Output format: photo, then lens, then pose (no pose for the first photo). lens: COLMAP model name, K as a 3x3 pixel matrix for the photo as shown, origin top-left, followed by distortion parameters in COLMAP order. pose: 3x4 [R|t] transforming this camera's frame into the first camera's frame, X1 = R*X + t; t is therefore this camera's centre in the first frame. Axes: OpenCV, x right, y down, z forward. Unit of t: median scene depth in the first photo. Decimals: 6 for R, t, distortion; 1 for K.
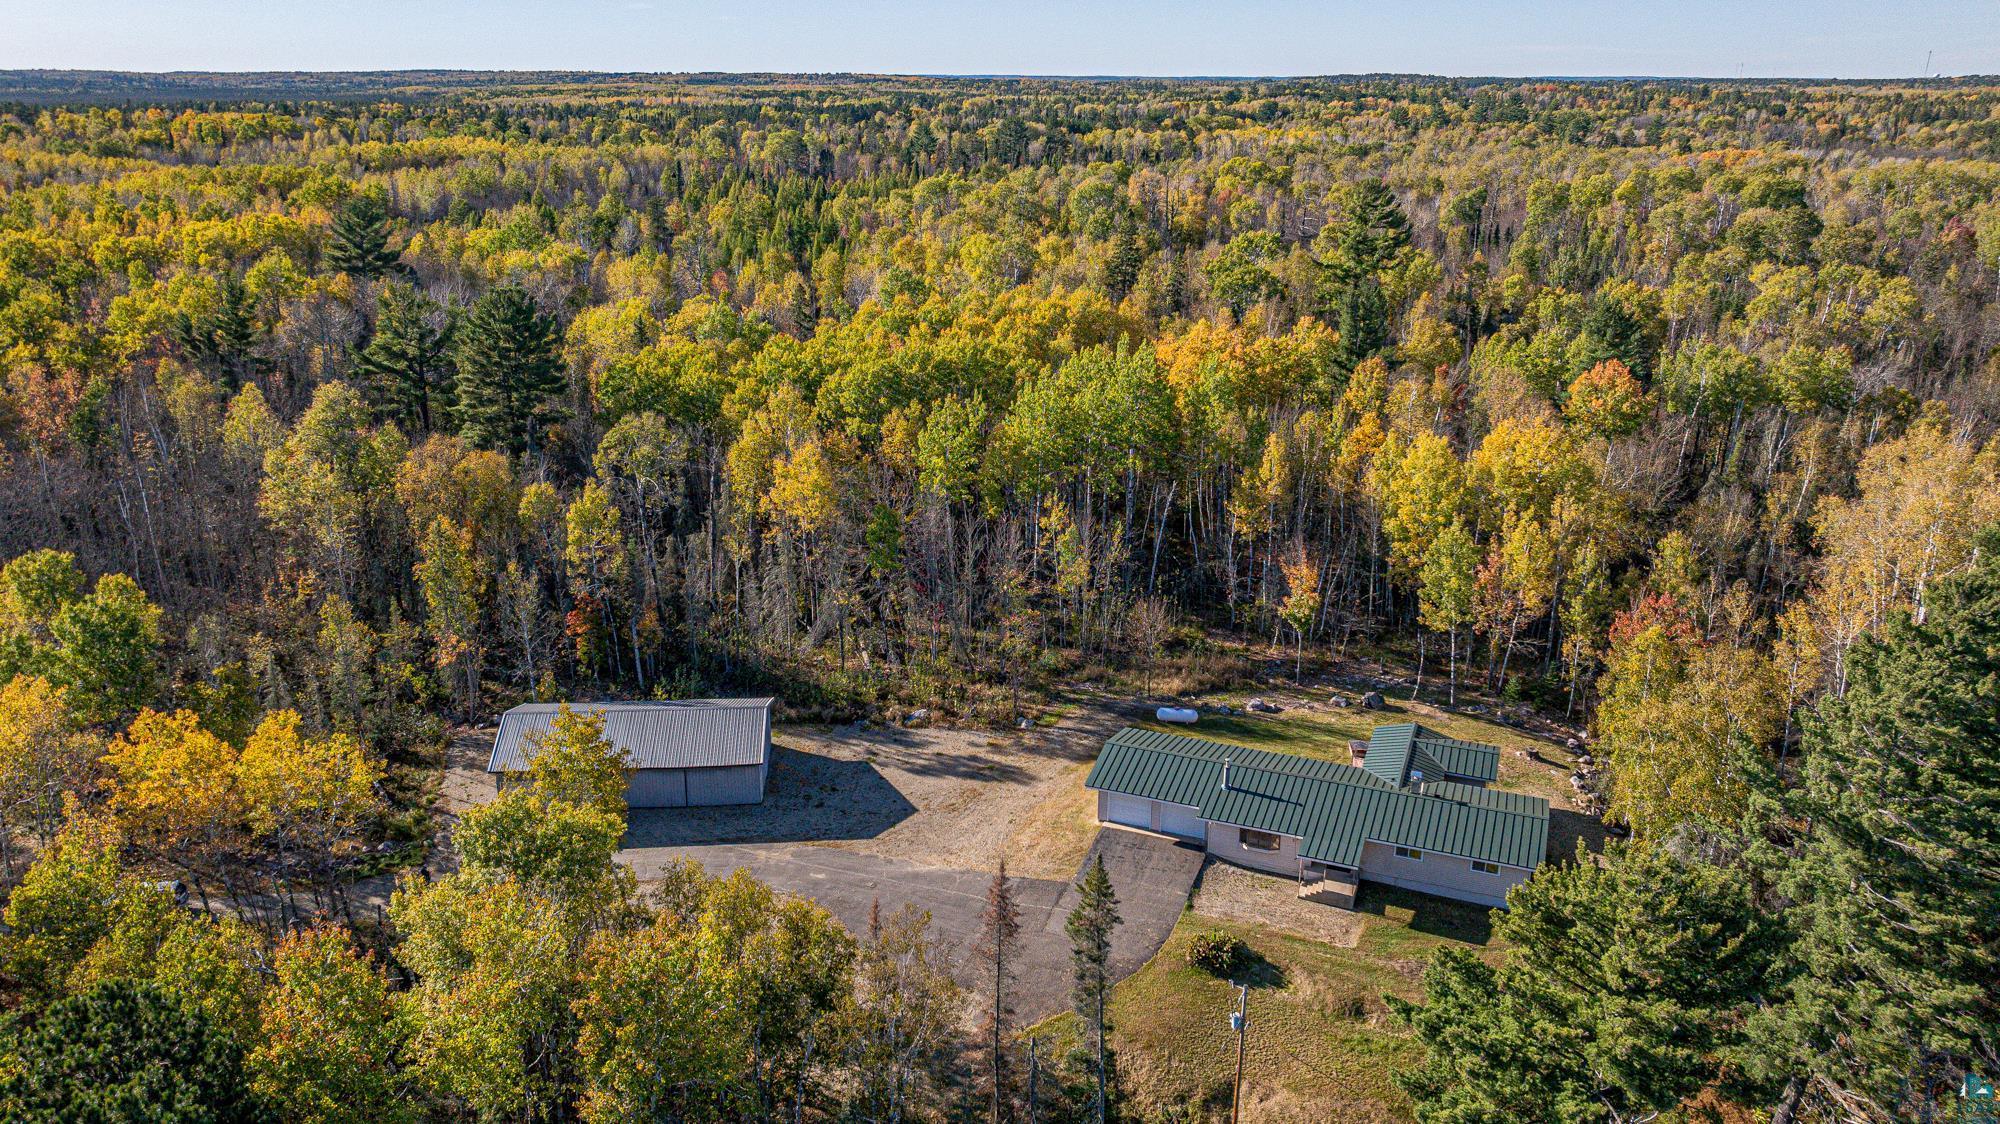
lens RADIAL K [[1445.1, 0, 1000.0], [0, 1445.1, 562.0], [0, 0, 1]] dist [-0.032649, -0.002718]
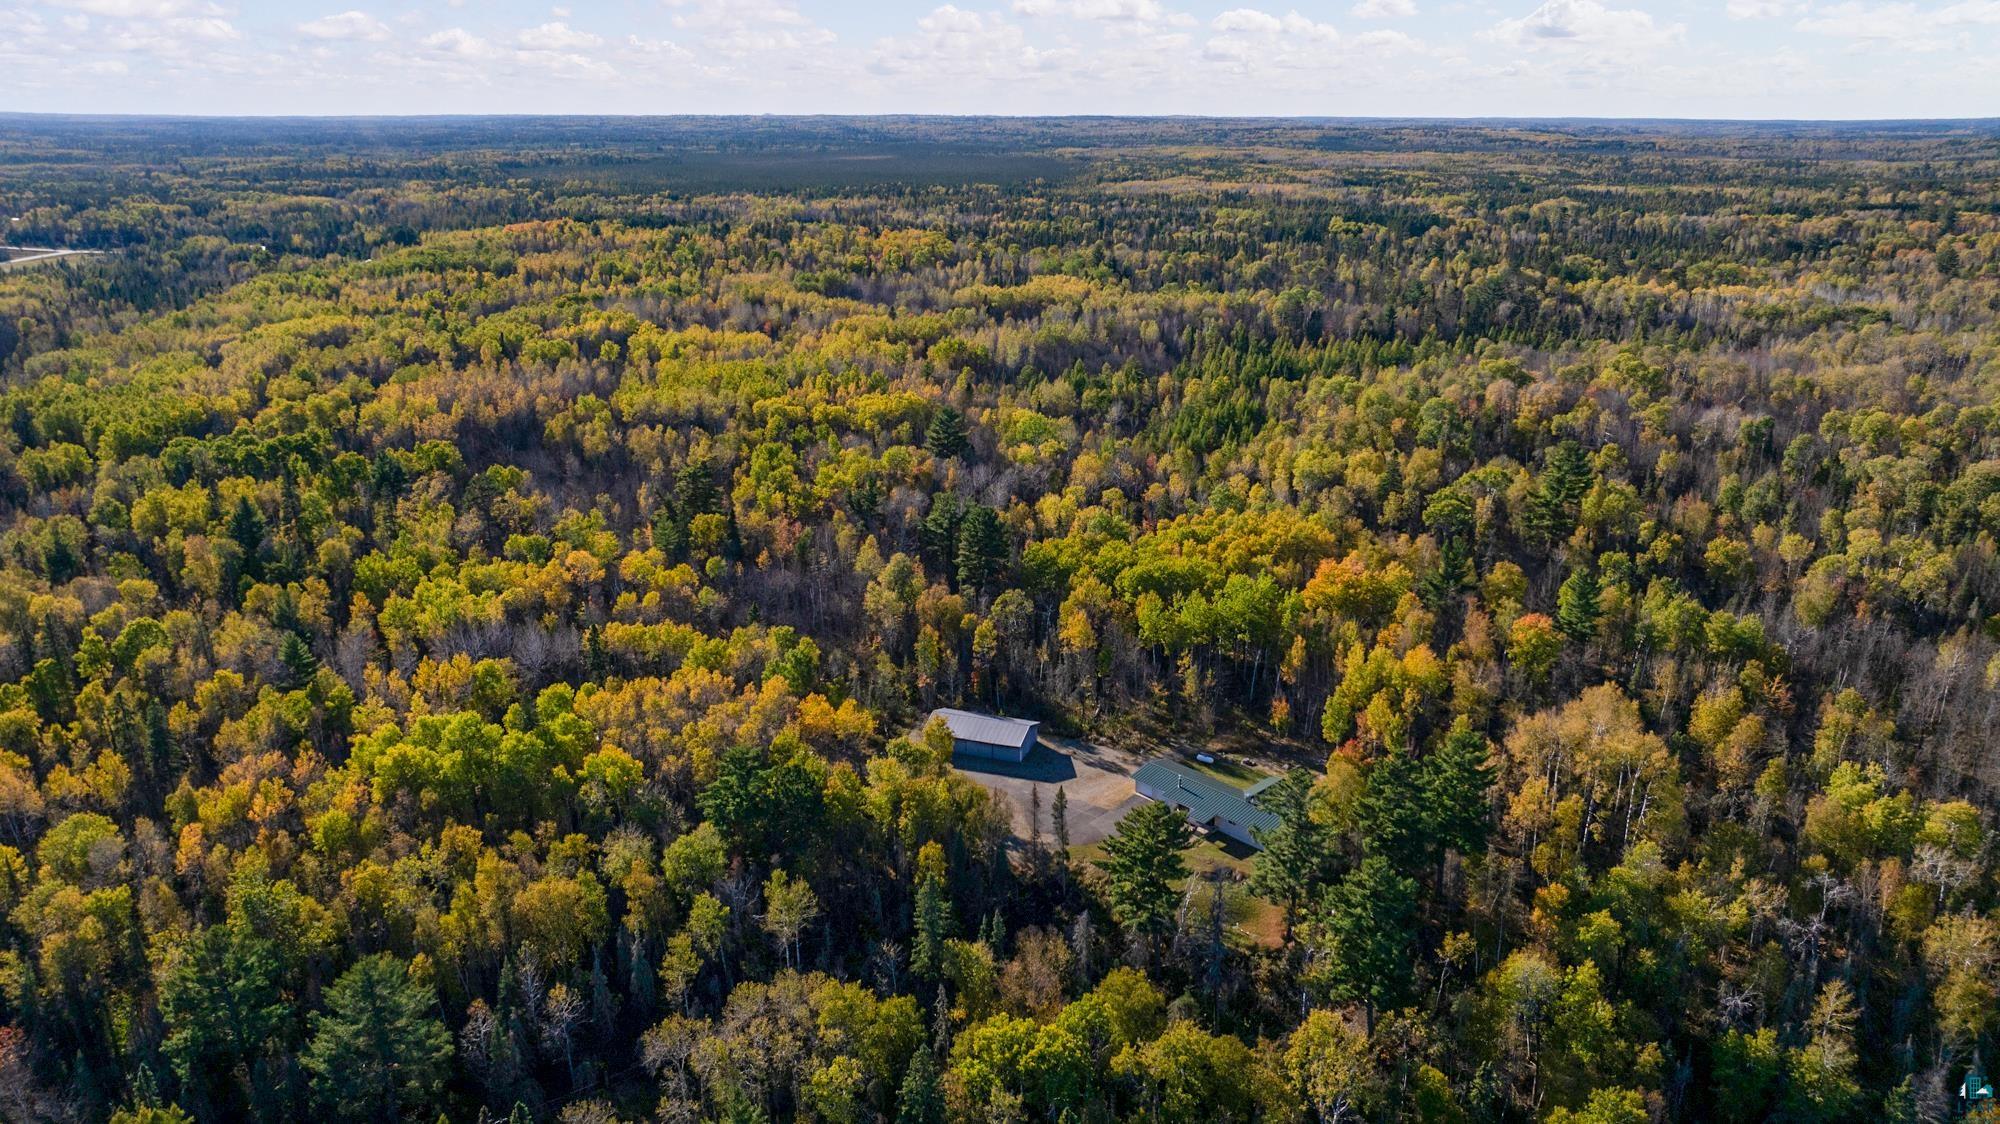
lens RADIAL K [[1436.8, 0, 990.9], [0, 1436.8, 564.7], [0, 0, 1]] dist [-0.029795, 0.031812]
pose [[0.905971, 0.118425, -0.406438, 0.681898], [-0.123204, 0.992276, 0.014495, -0.182936], [0.405016, 0.036942, 0.913563, -1.171193]]
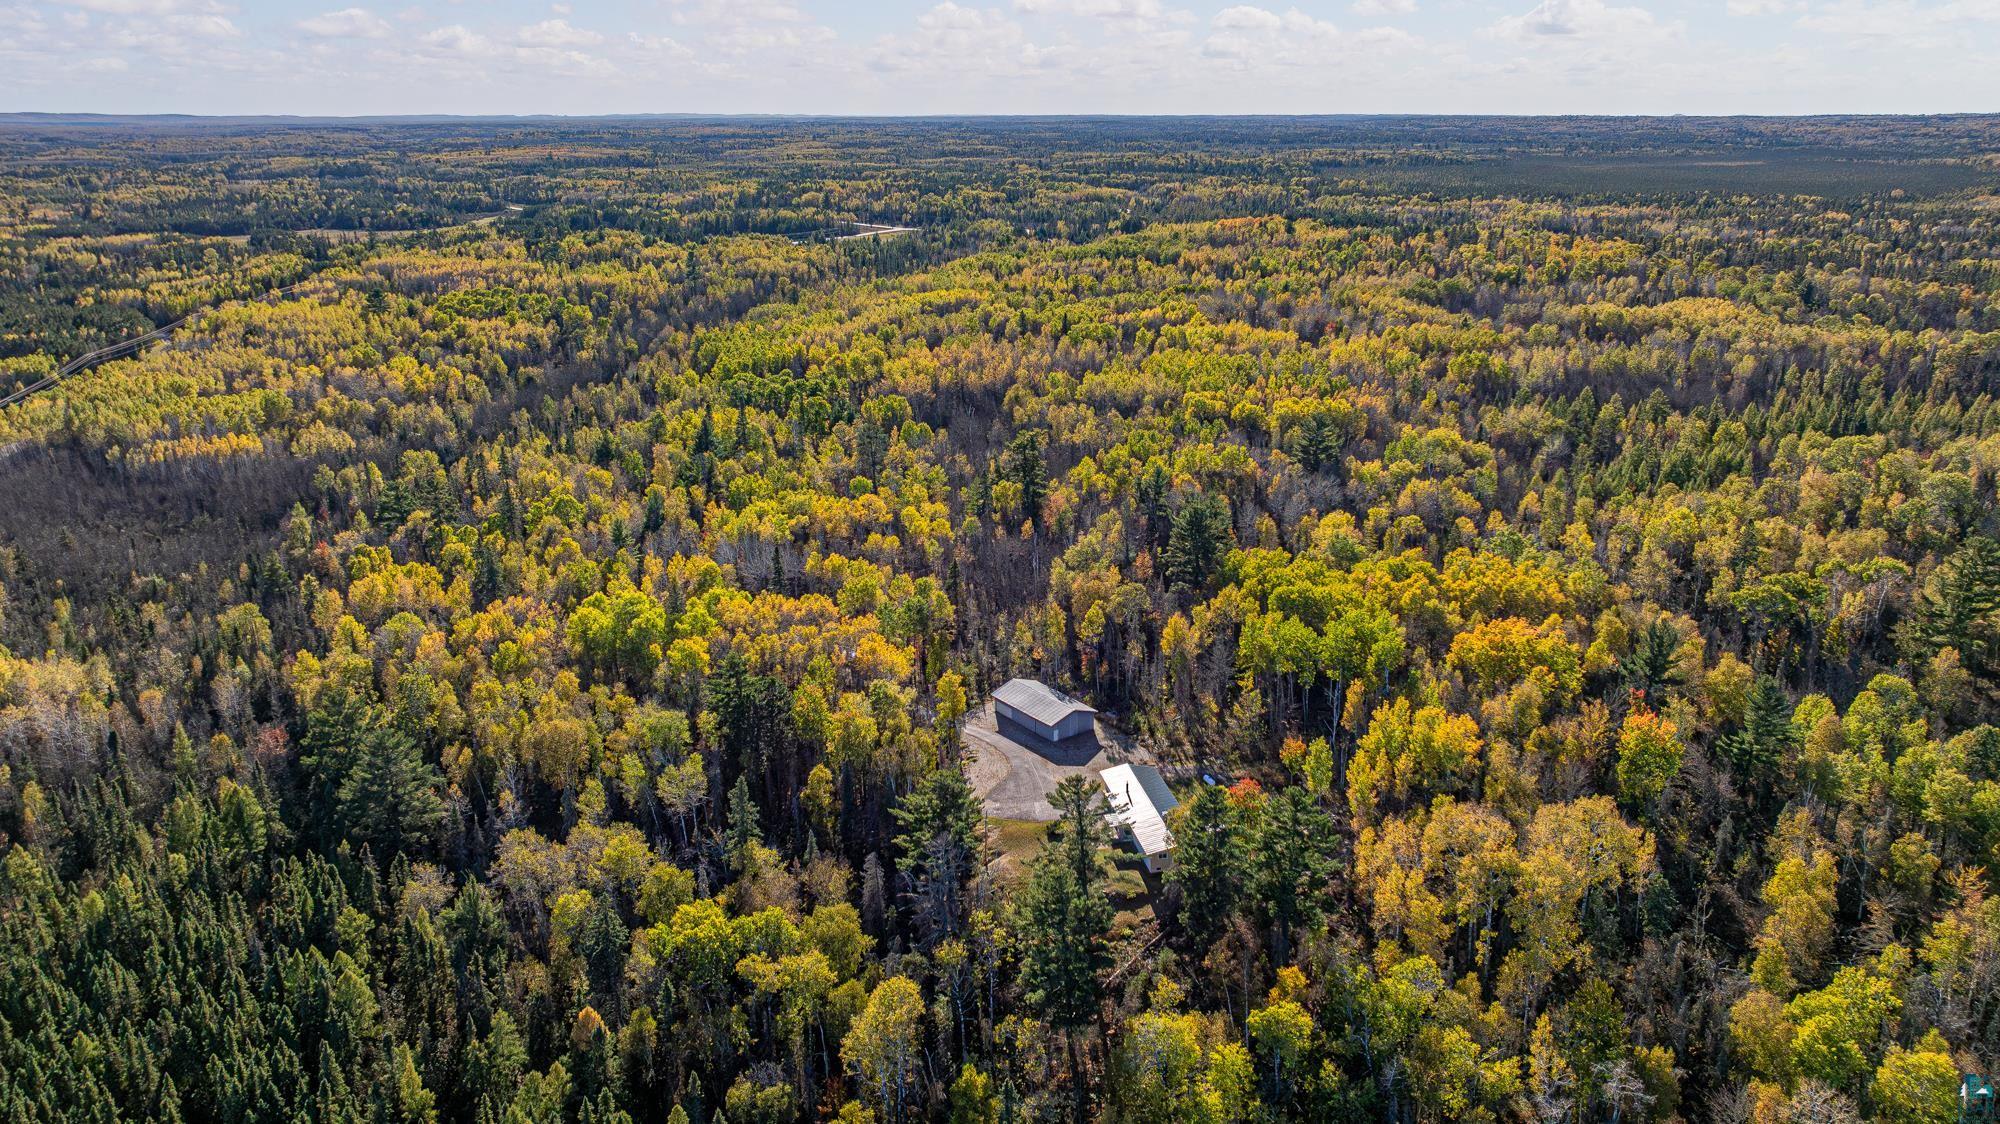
lens RADIAL K [[1436.8, 0, 990.9], [0, 1436.8, 564.7], [0, 0, 1]] dist [-0.029795, 0.031812]
pose [[0.523902, 0.243820, -0.816136, 1.646269], [-0.254952, 0.959115, 0.122874, -0.385020], [0.812728, 0.143701, 0.564645, -0.529799]]
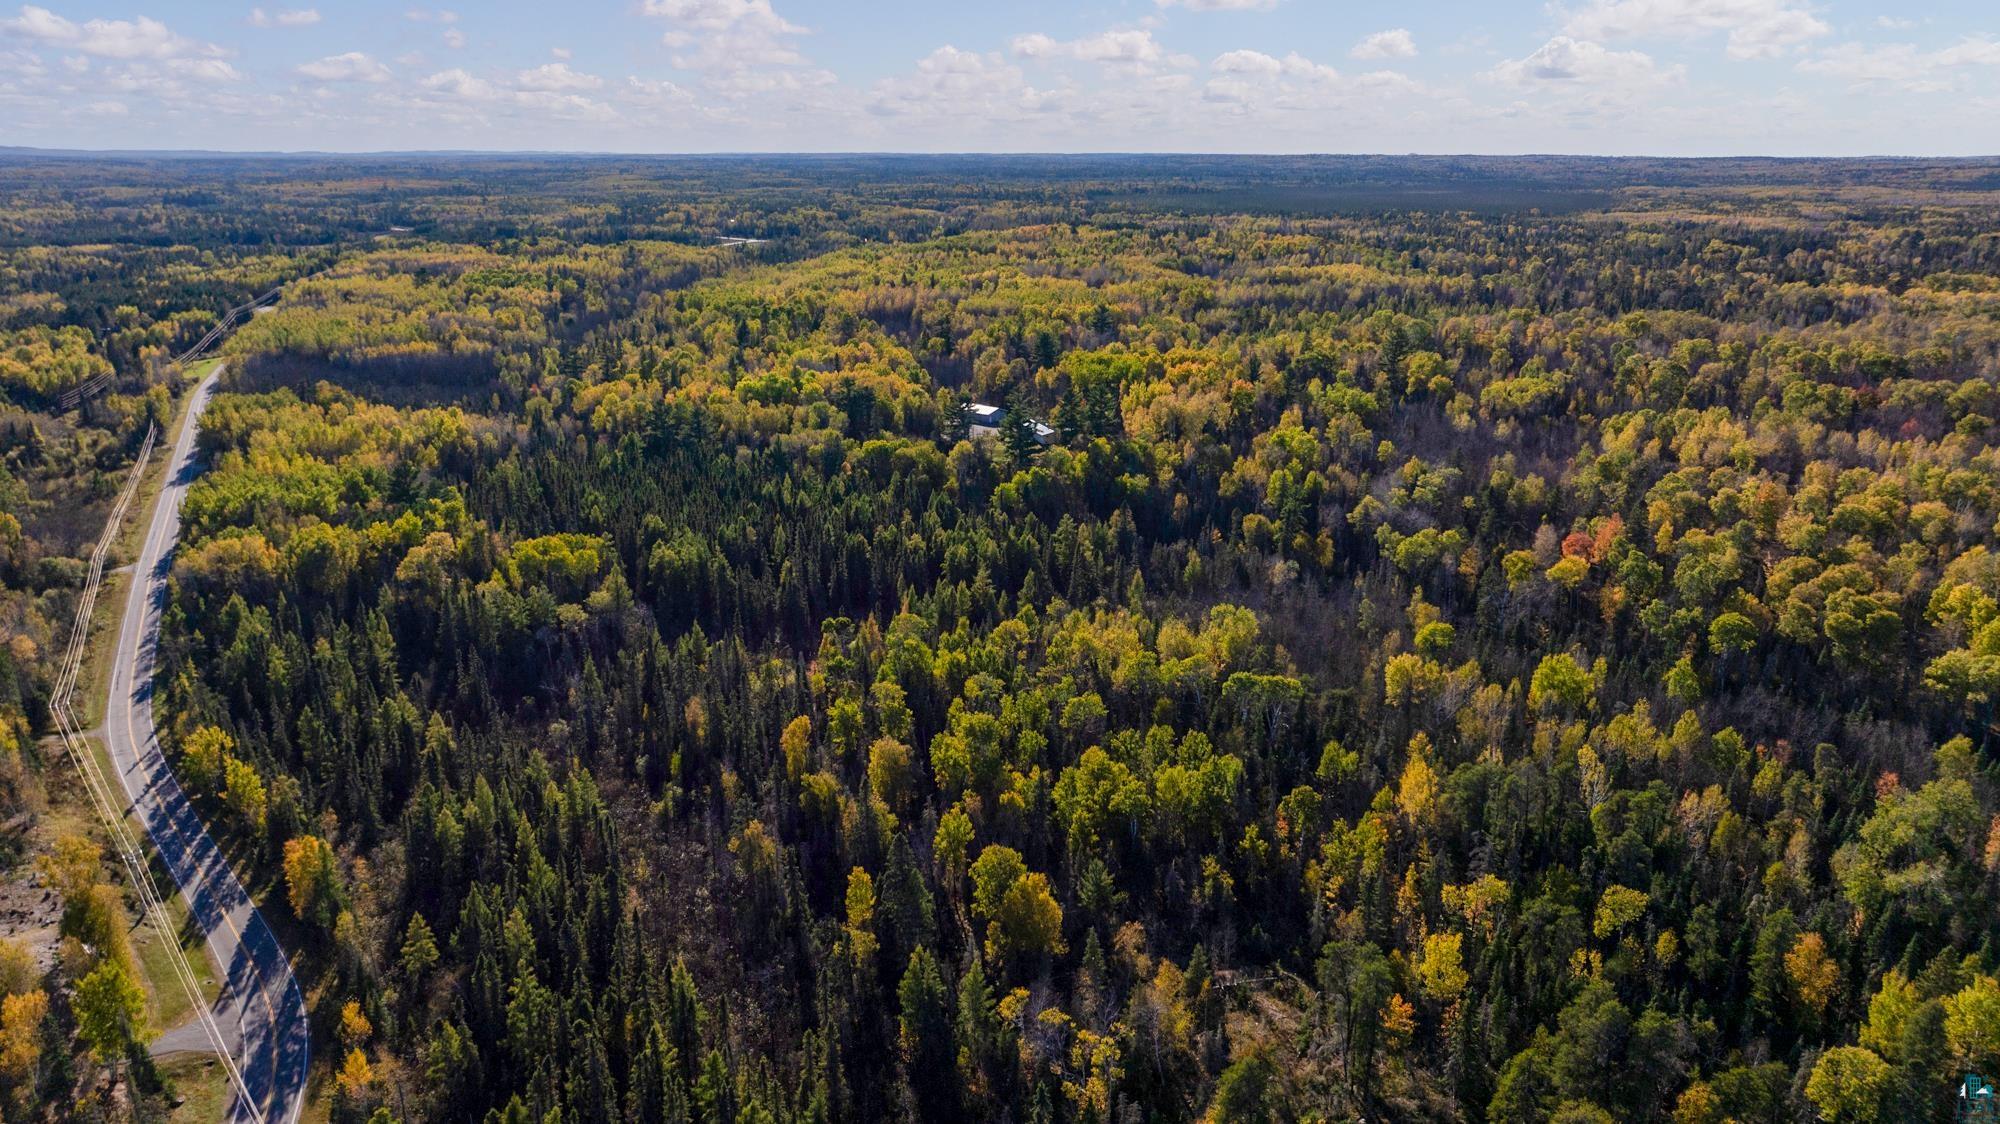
lens RADIAL K [[1413.8, 0, 1000.0], [0, 1413.8, 562.0], [0, 0, 1]] dist [-0.003760, -0.014002]
pose [[0.649359, 0.202532, -0.733017, 3.660042], [-0.230096, 0.971031, 0.064459, 0.311475], [0.724837, 0.126807, 0.677149, -2.390657]]
